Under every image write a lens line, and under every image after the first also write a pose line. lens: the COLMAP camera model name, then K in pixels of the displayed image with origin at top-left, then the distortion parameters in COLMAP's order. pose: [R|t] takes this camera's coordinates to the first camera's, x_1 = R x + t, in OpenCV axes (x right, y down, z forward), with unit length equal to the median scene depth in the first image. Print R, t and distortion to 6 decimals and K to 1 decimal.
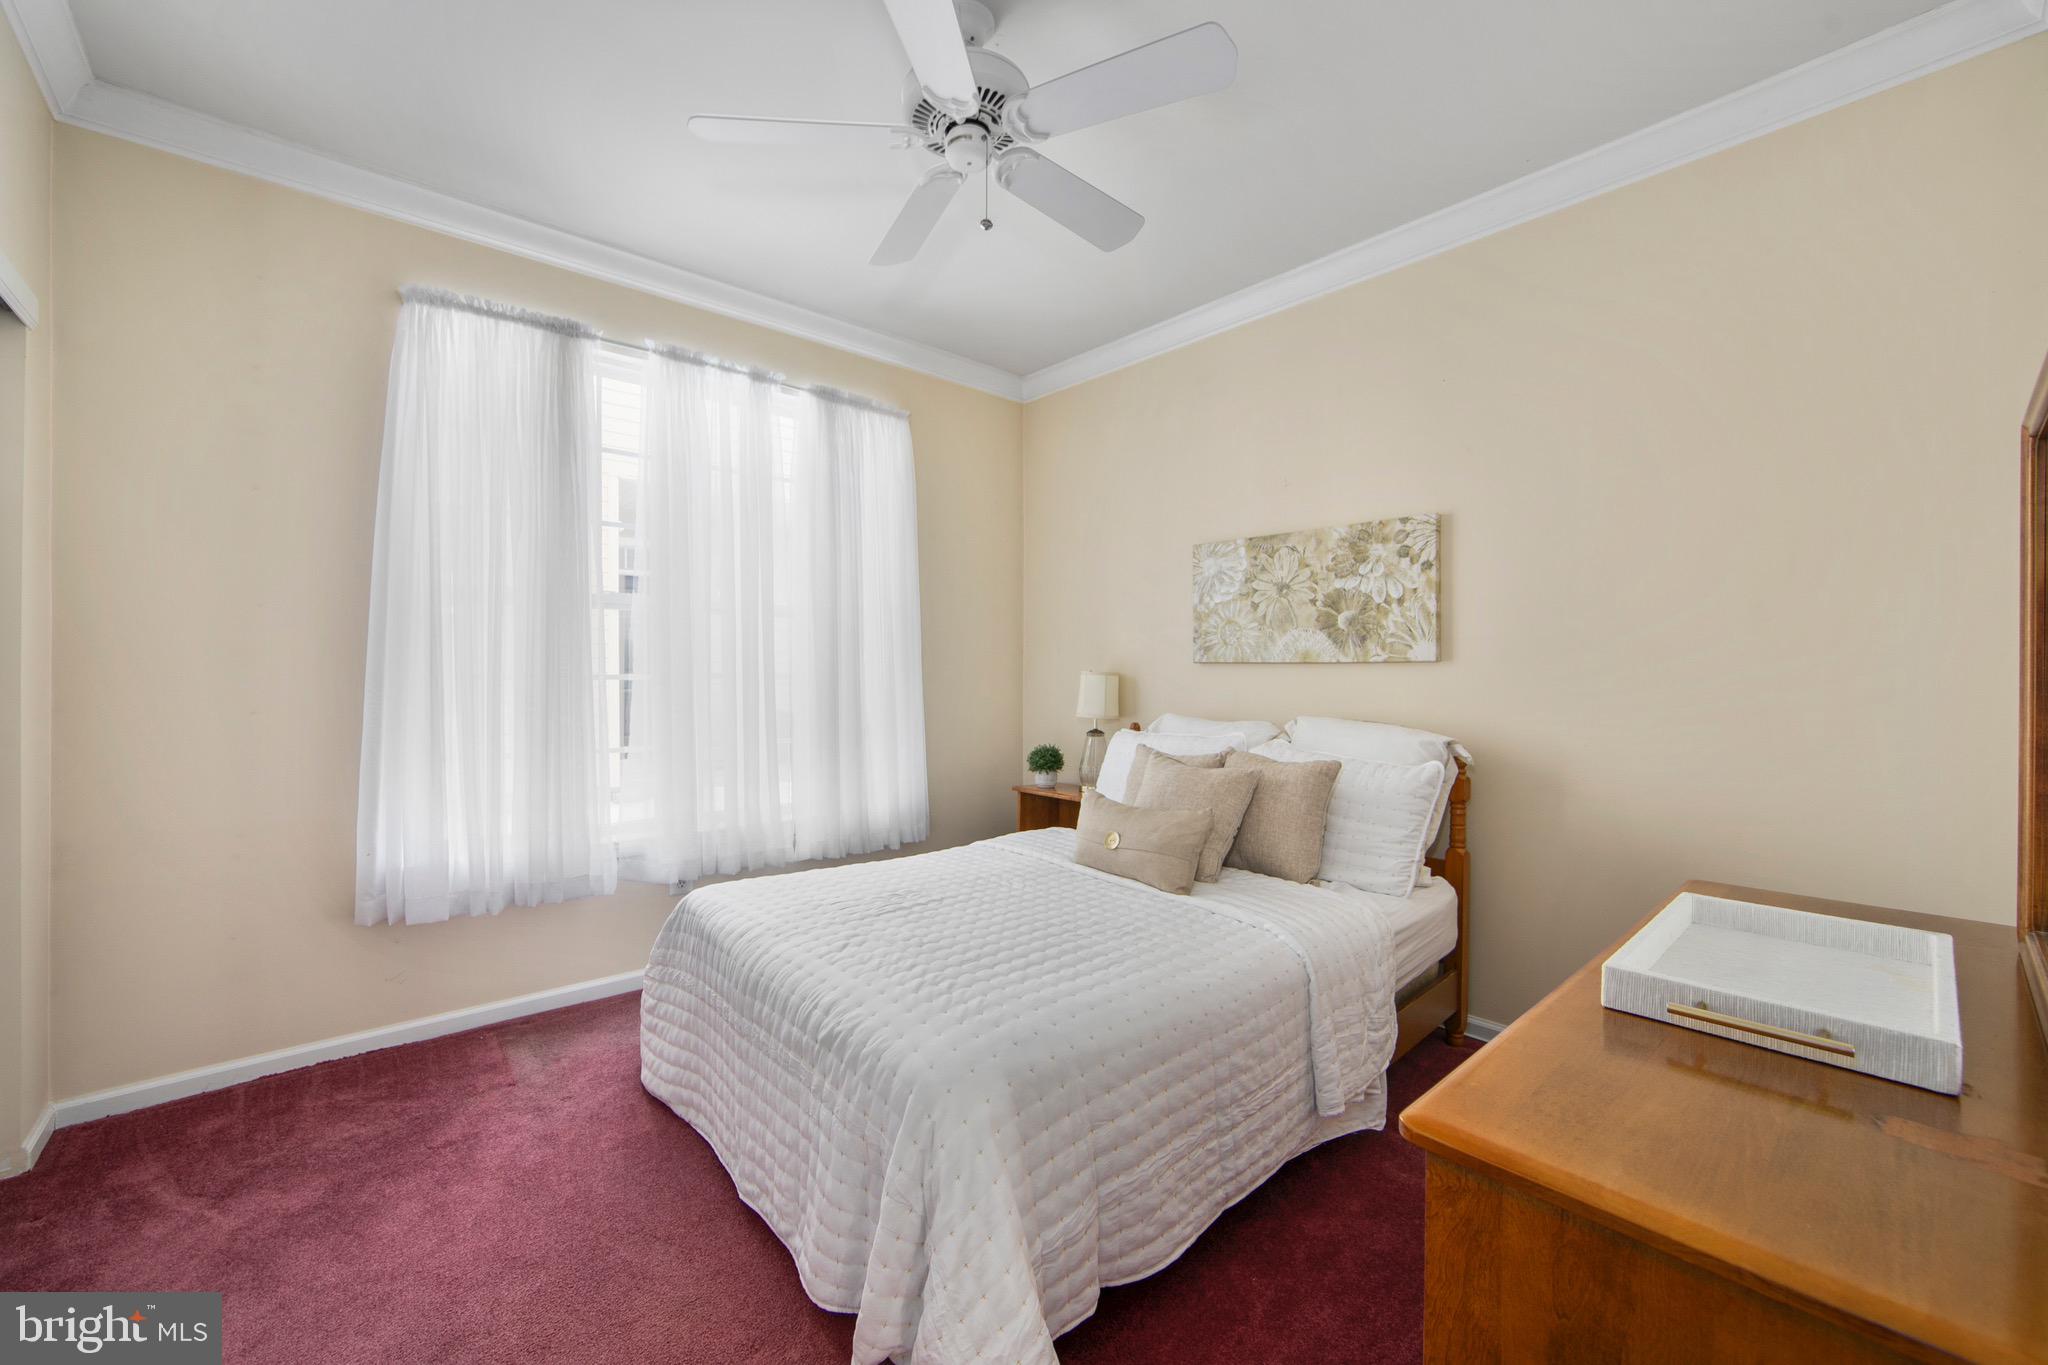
lens RADIAL K [[805.8, 0, 1023.0], [0, 805.8, 675.7], [0, 0, 1]] dist [-0.015873, 0.004051]
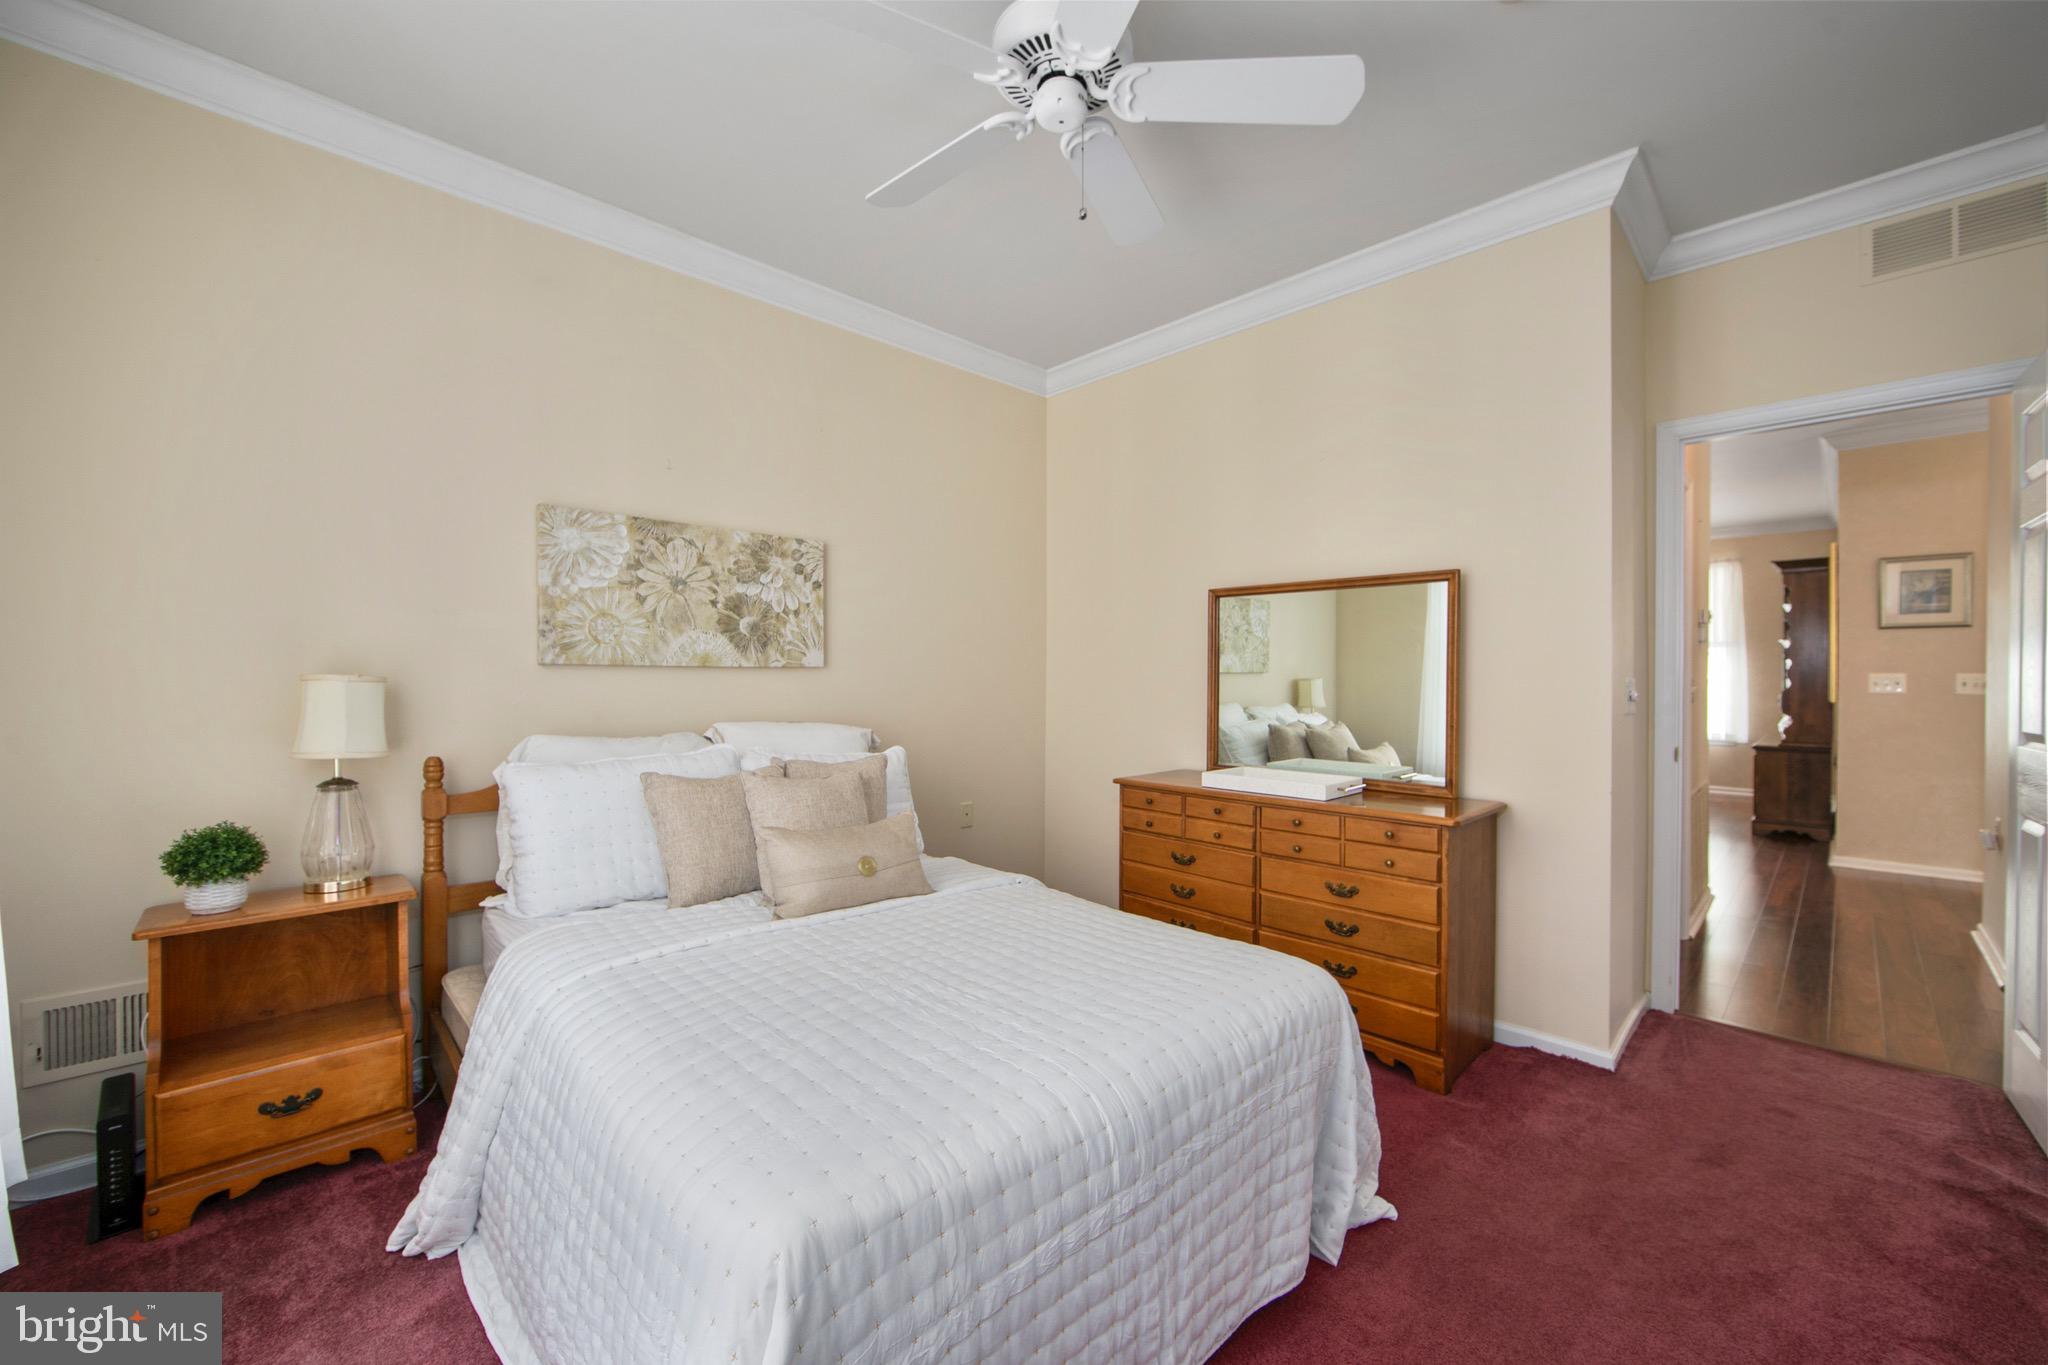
lens RADIAL K [[805.8, 0, 1024.6], [0, 805.8, 681.3], [0, 0, 1]] dist [-0.015873, 0.004051]
pose [[-0.042098, -0.003799, 0.999106, -0.610613], [0.009384, 0.999947, 0.004198, 0.000266], [-0.999069, 0.009553, -0.042060, 0.675489]]
